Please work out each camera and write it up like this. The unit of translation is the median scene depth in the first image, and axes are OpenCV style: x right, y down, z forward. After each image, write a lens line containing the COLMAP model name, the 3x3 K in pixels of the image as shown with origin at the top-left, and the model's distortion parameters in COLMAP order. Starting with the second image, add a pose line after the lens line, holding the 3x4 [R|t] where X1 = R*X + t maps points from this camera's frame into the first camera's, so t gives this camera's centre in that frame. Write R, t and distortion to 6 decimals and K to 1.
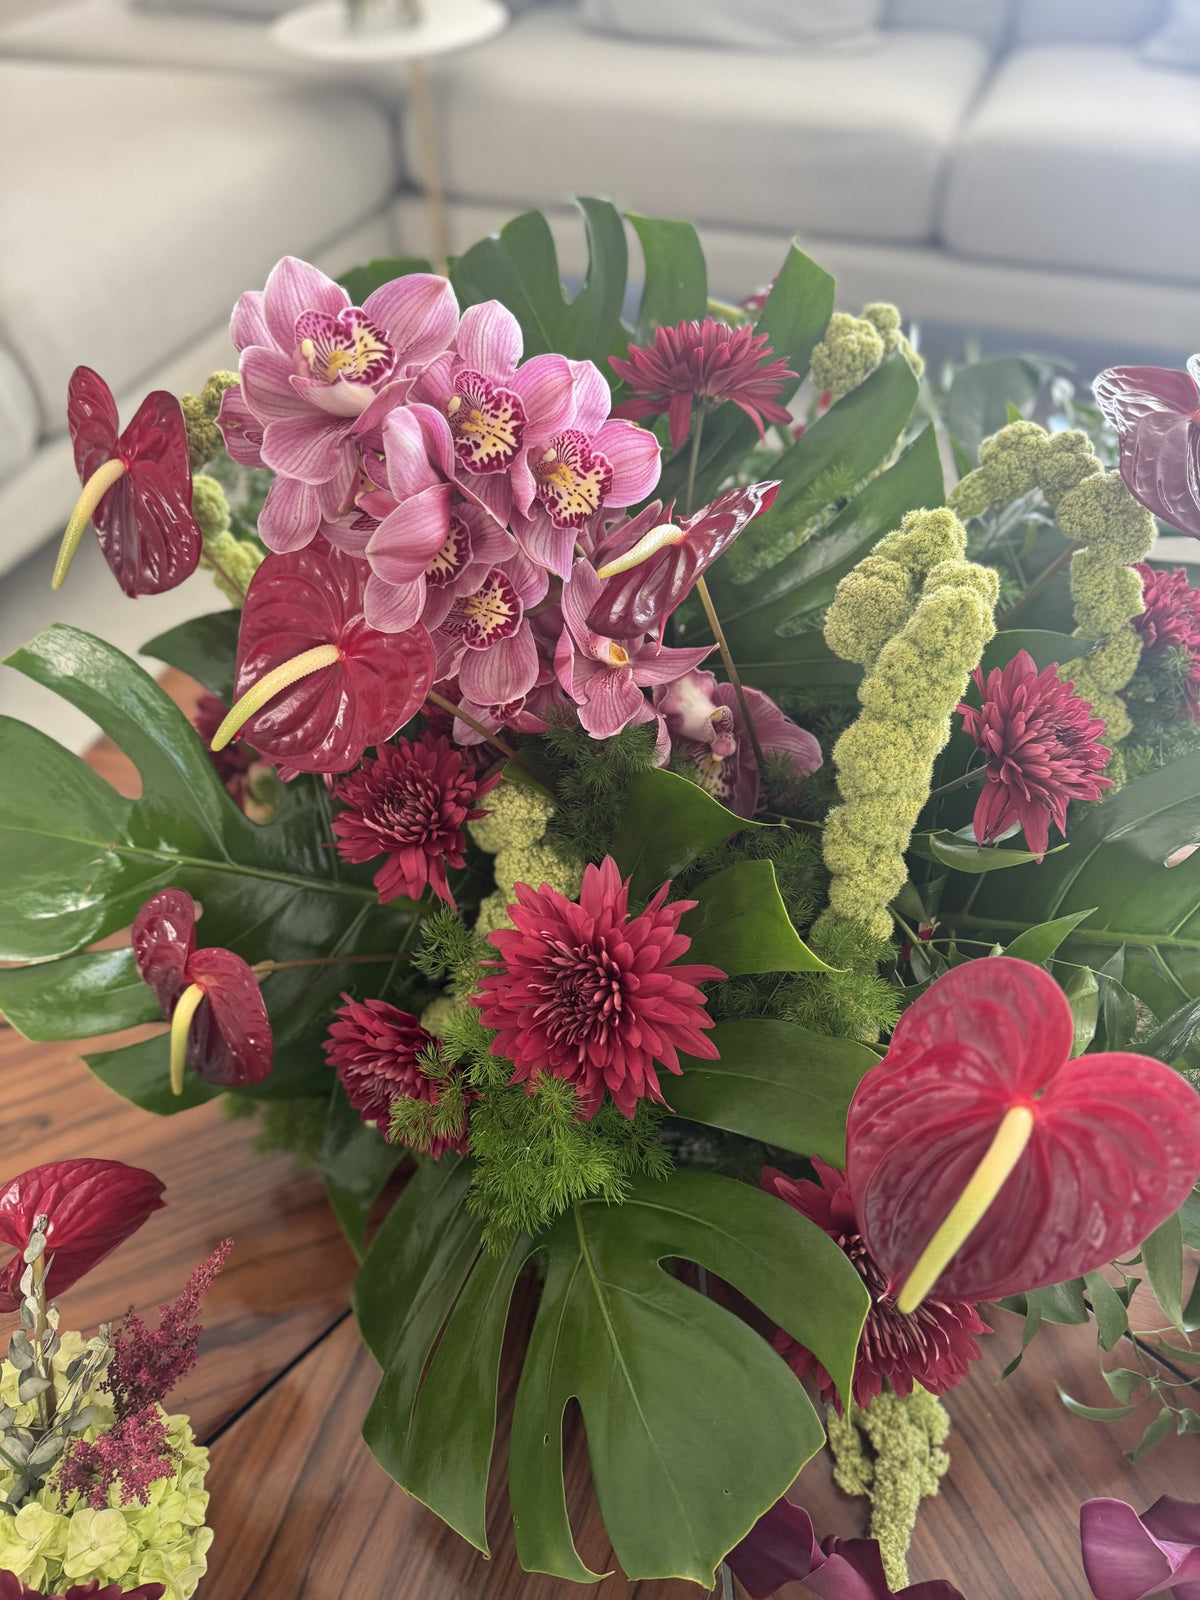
lens RADIAL K [[1158.1, 0, 636.4], [0, 1158.1, 803.0], [0, 0, 1]] dist [0.065910, -0.139899]
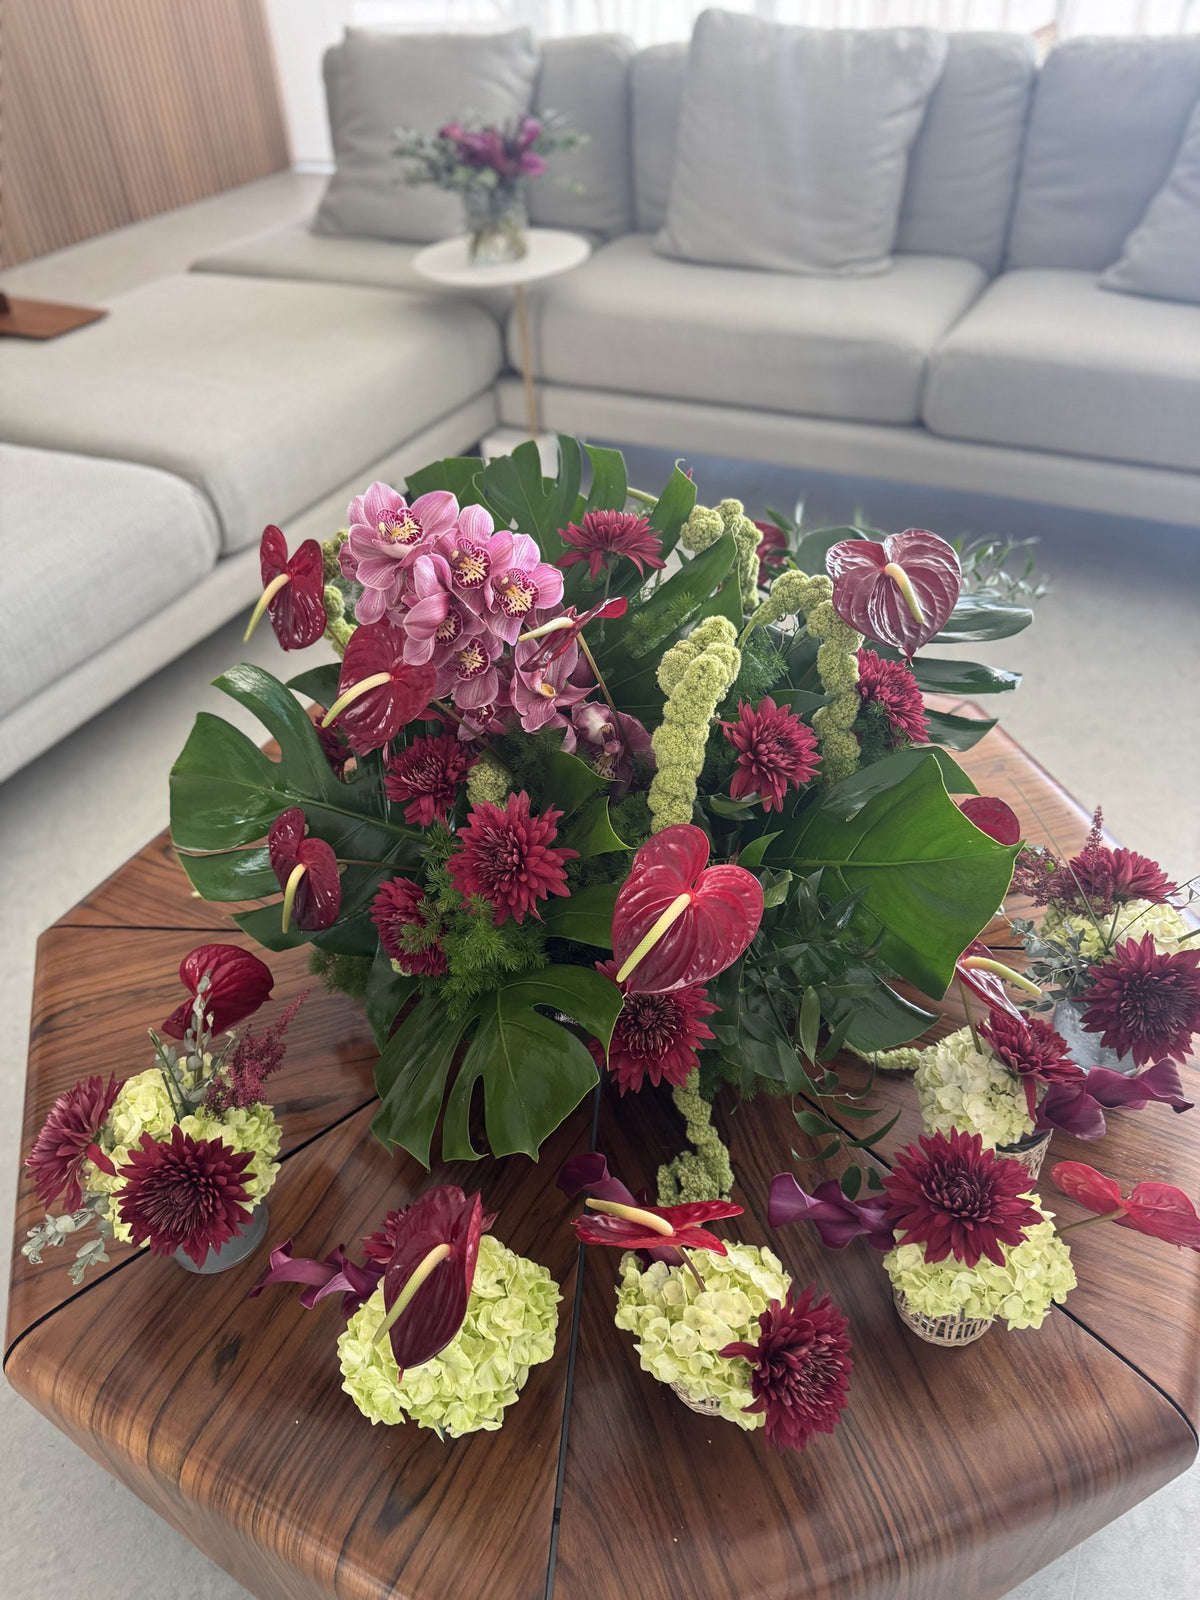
lens RADIAL K [[1135.8, 0, 631.7], [0, 1135.8, 784.8], [0, 0, 1]] dist [0.115644, -0.217801]
pose [[0.994640, 0.047873, -0.091653, 0.306647], [-0.058165, 0.991876, -0.113135, 0.226668], [0.085492, 0.117860, 0.989343, -0.771884]]
